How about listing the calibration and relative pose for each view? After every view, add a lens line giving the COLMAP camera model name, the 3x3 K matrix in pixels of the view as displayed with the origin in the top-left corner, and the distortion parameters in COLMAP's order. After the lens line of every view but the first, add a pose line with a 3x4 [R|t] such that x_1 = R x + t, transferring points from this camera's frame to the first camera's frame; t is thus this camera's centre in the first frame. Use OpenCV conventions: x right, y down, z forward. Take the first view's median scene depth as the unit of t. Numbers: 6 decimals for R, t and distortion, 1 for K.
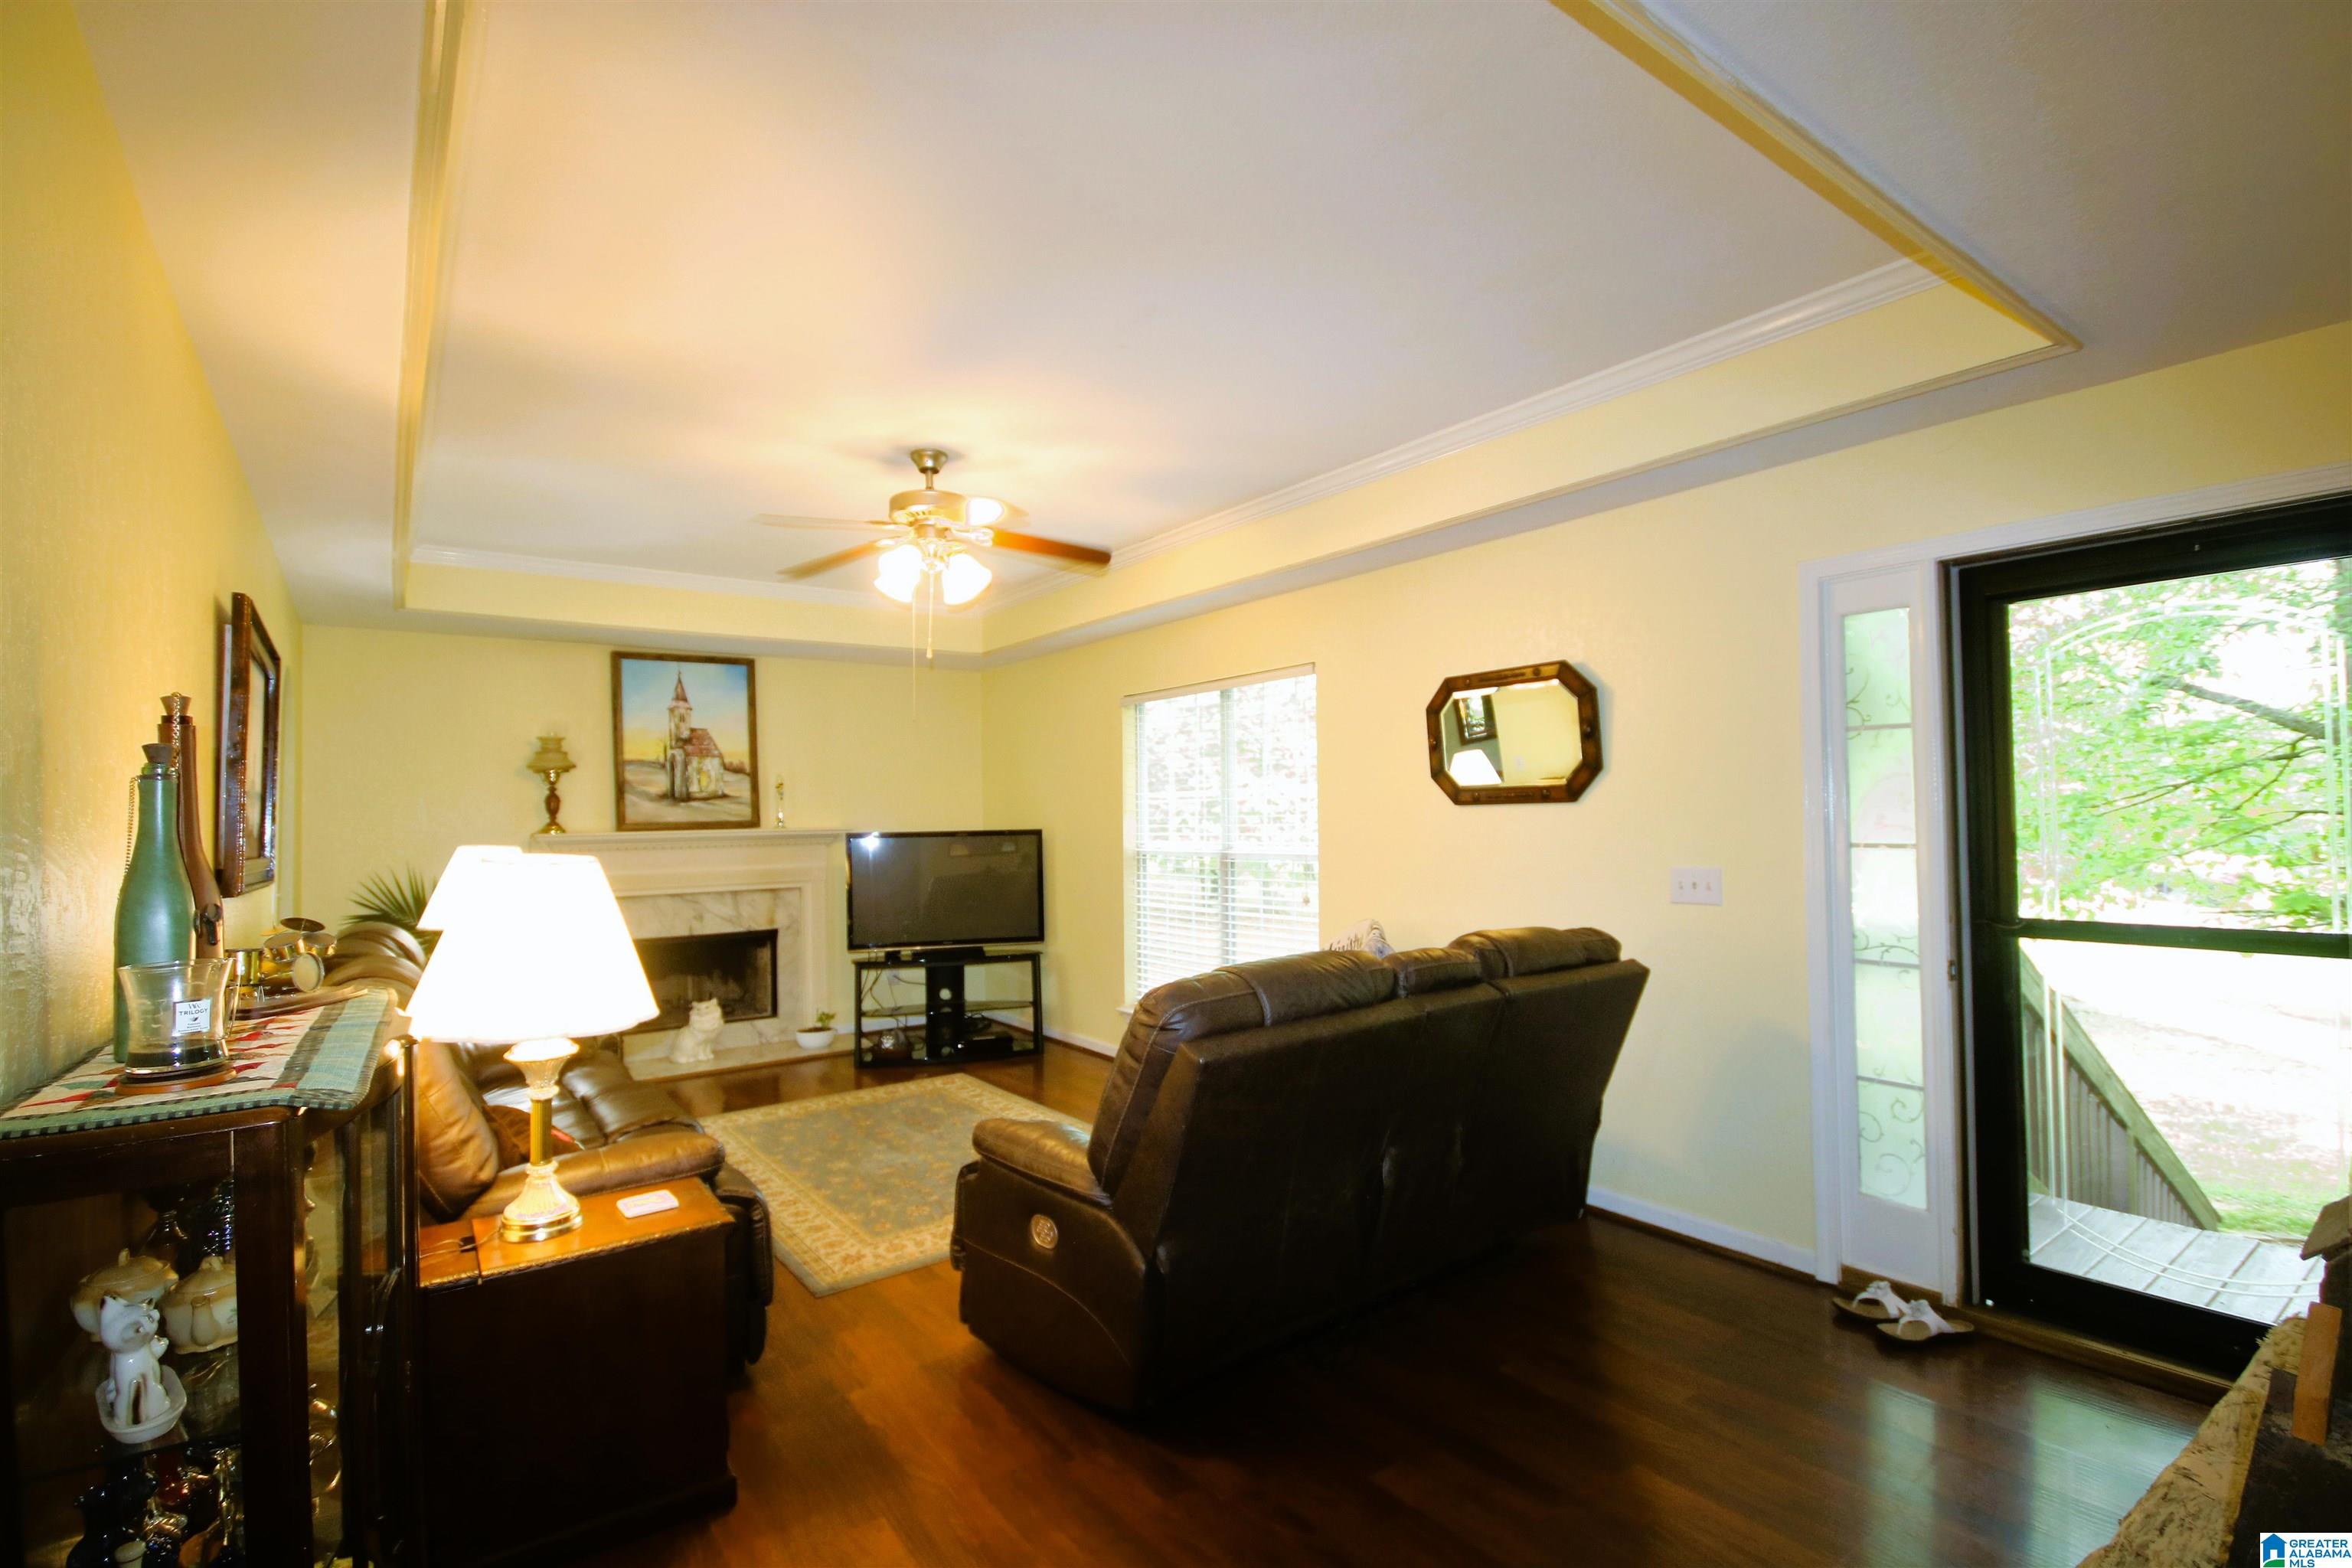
lens RADIAL K [[1084.2, 0, 1172.0], [0, 1084.2, 787.2], [0, 0, 1]] dist [0.015661, -0.011002]
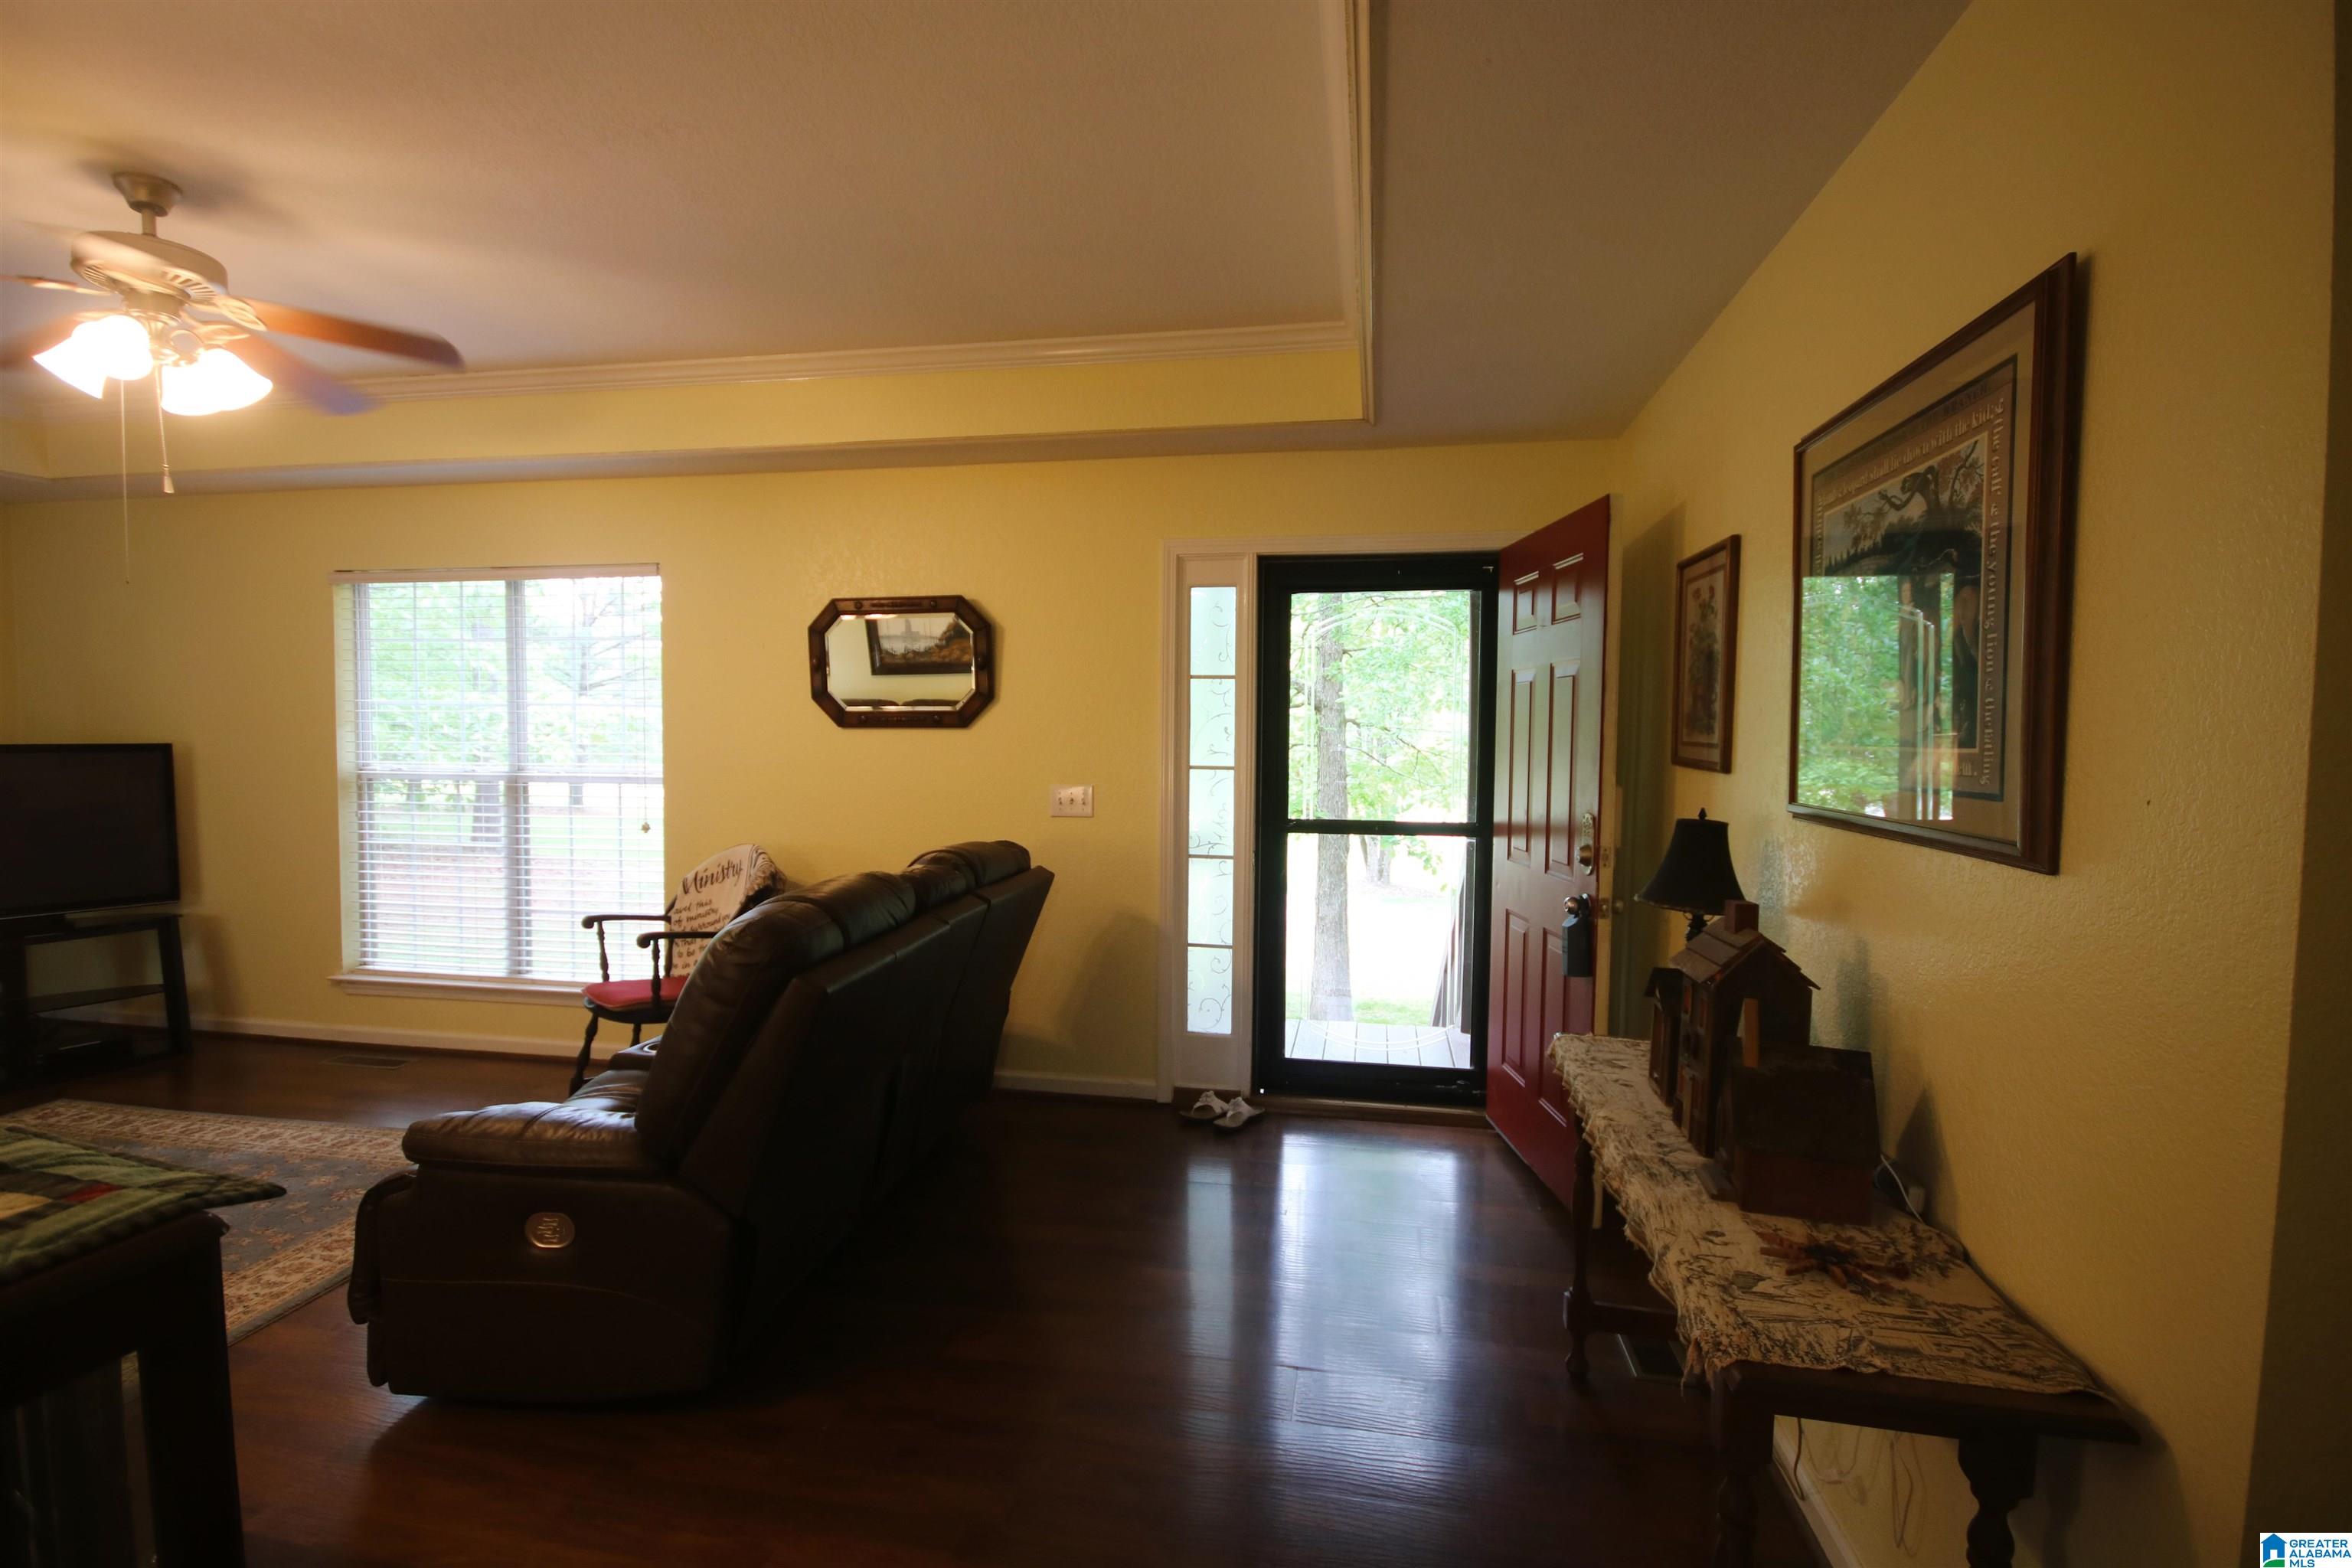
lens RADIAL K [[1084.2, 0, 1168.5], [0, 1084.2, 782.0], [0, 0, 1]] dist [0.015661, -0.011002]
pose [[0.733099, -0.009380, 0.680058, -0.237380], [-0.037219, 0.997853, 0.053885, 0.002191], [-0.679103, -0.064814, 0.731176, 0.065449]]
